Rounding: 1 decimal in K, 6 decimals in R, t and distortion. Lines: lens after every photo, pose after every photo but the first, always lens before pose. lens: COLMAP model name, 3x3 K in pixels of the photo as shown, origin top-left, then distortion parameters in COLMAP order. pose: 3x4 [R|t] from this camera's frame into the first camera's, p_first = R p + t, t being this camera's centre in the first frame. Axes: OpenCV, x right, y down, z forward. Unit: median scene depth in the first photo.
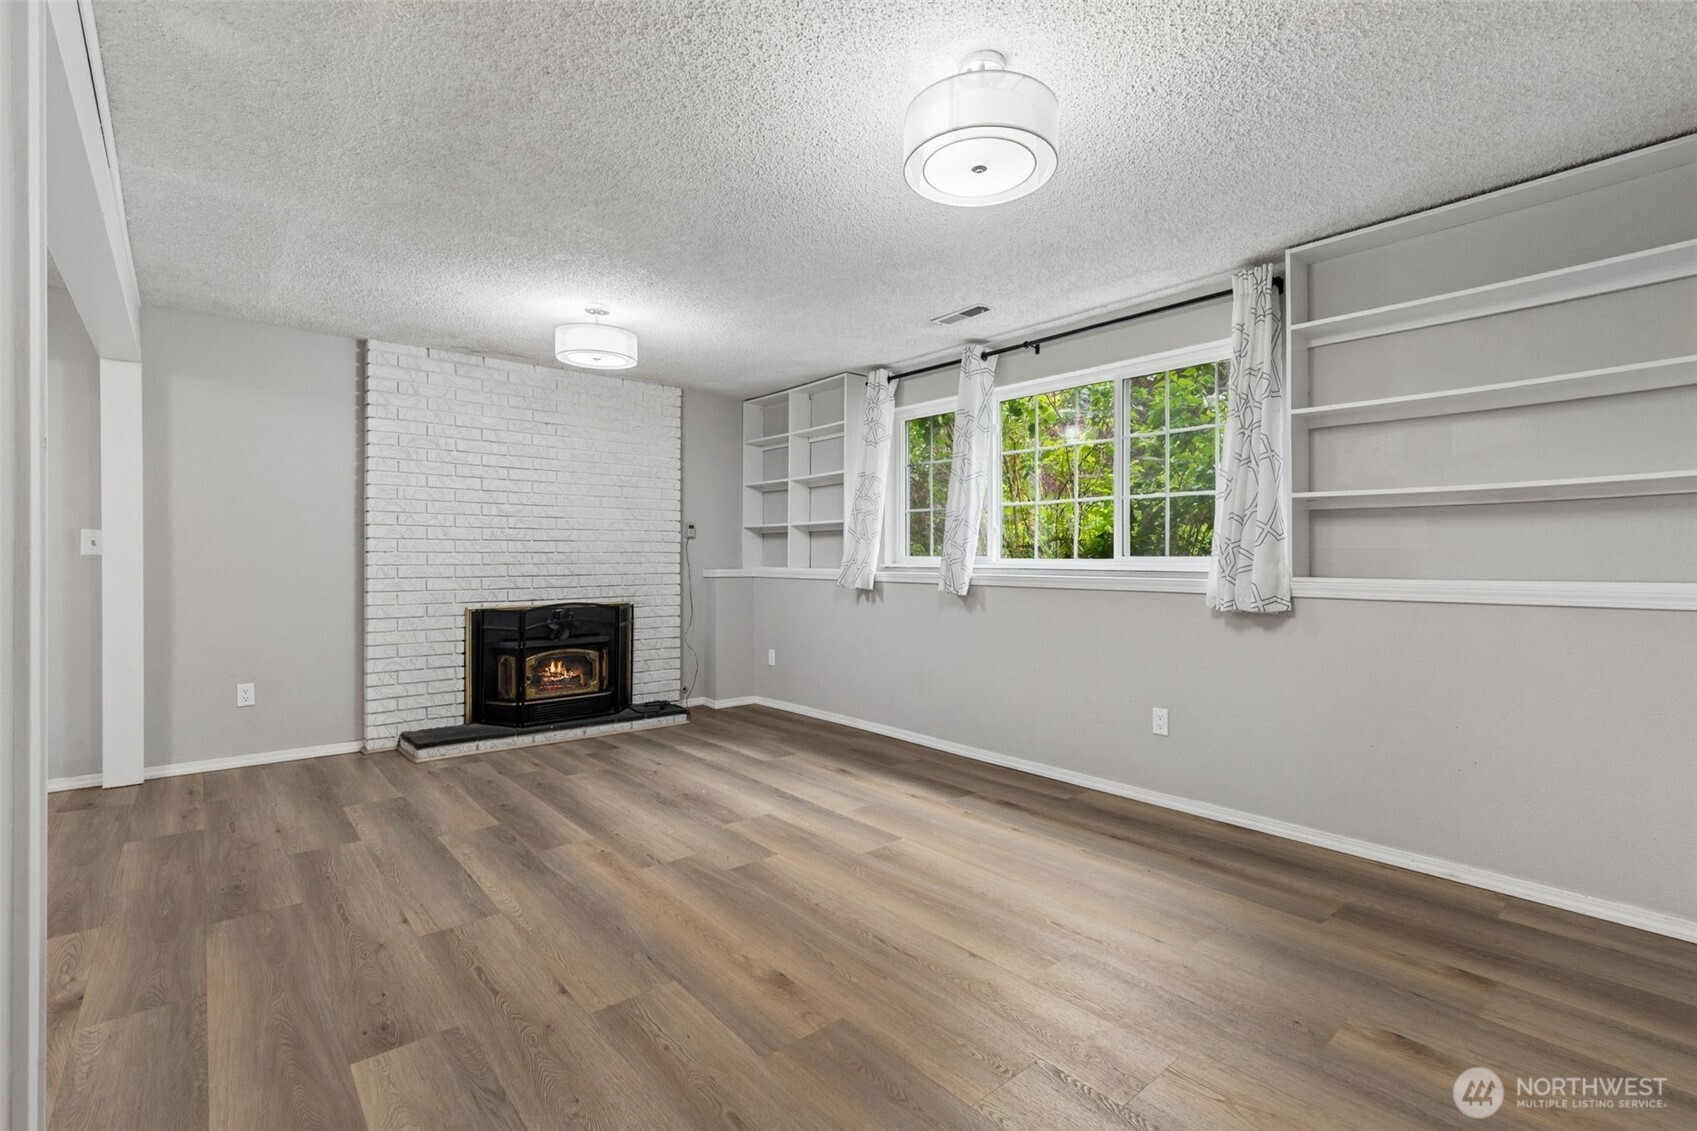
lens RADIAL K [[764.3, 0, 862.3], [0, 764.3, 564.7], [0, 0, 1]] dist [0.006079, -0.000379]
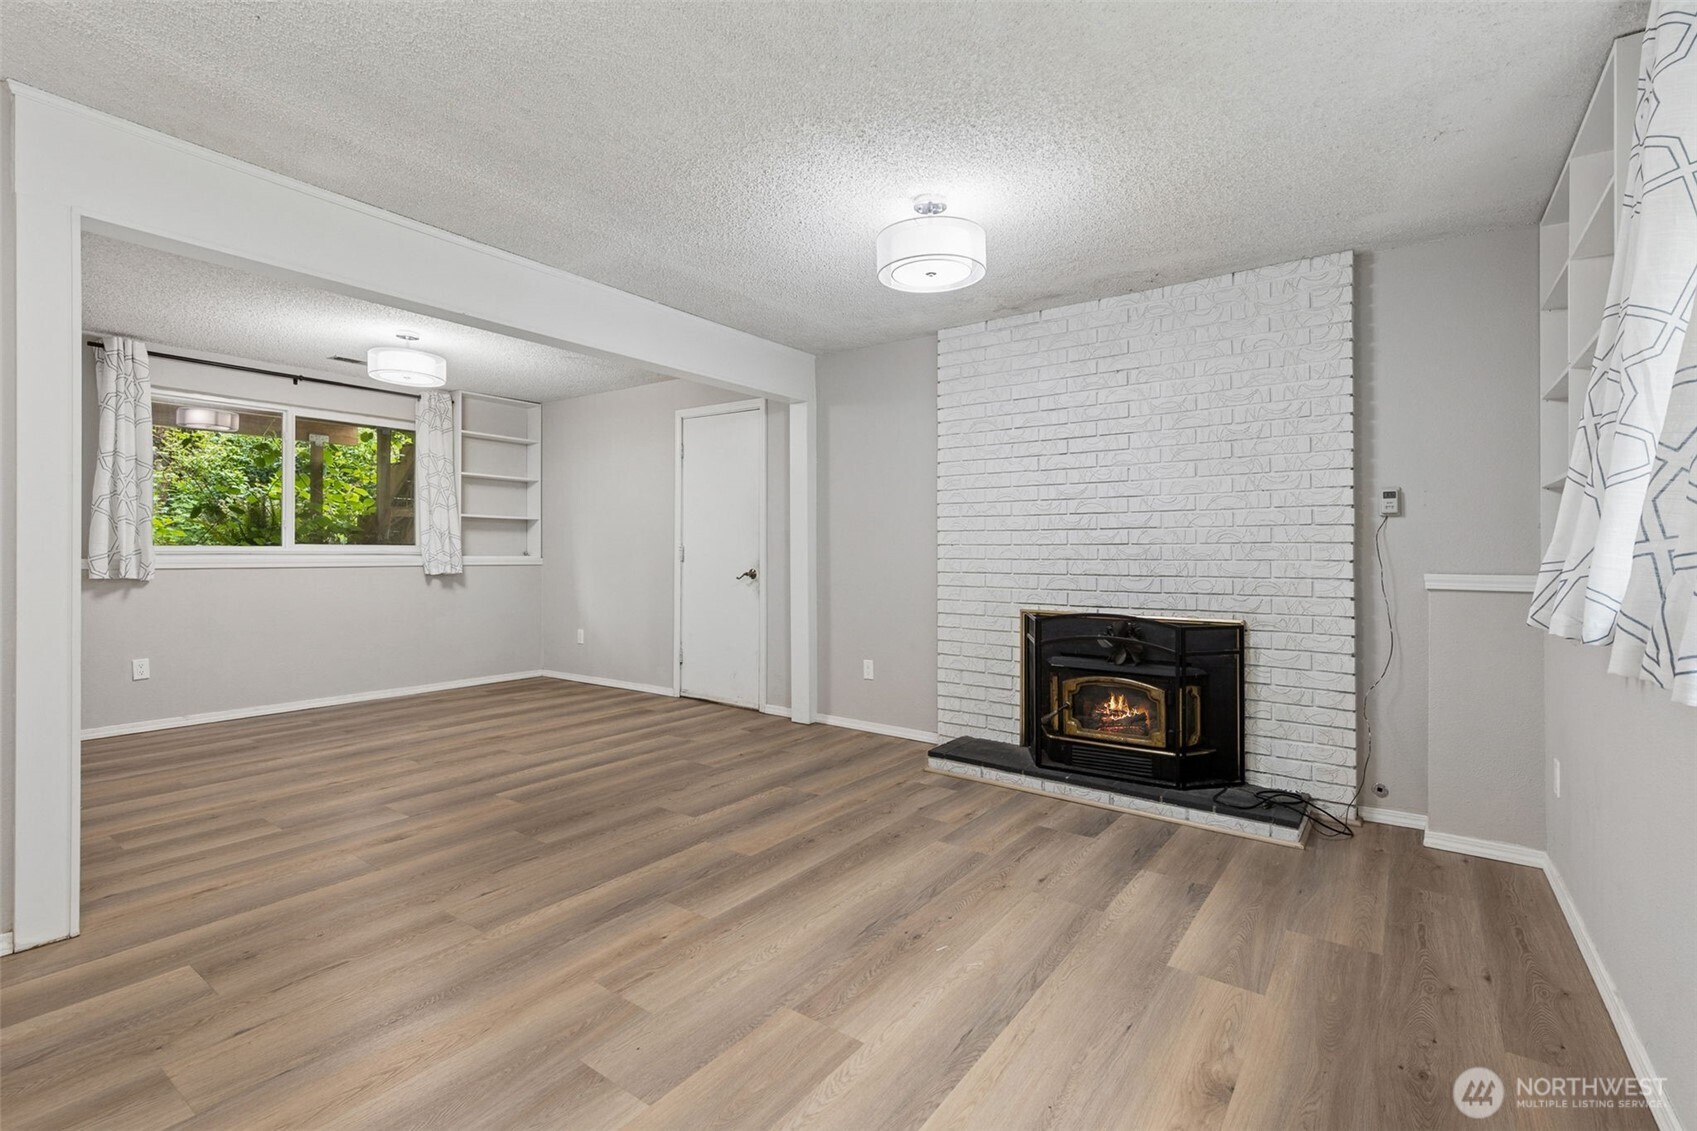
lens RADIAL K [[764.3, 0, 857.1], [0, 764.3, 551.5], [0, 0, 1]] dist [0.006079, -0.000379]
pose [[0.235723, -0.001084, -0.971820, 0.272899], [-0.012886, 0.999908, -0.004241, -0.002622], [0.971735, 0.013523, 0.235687, 0.626199]]
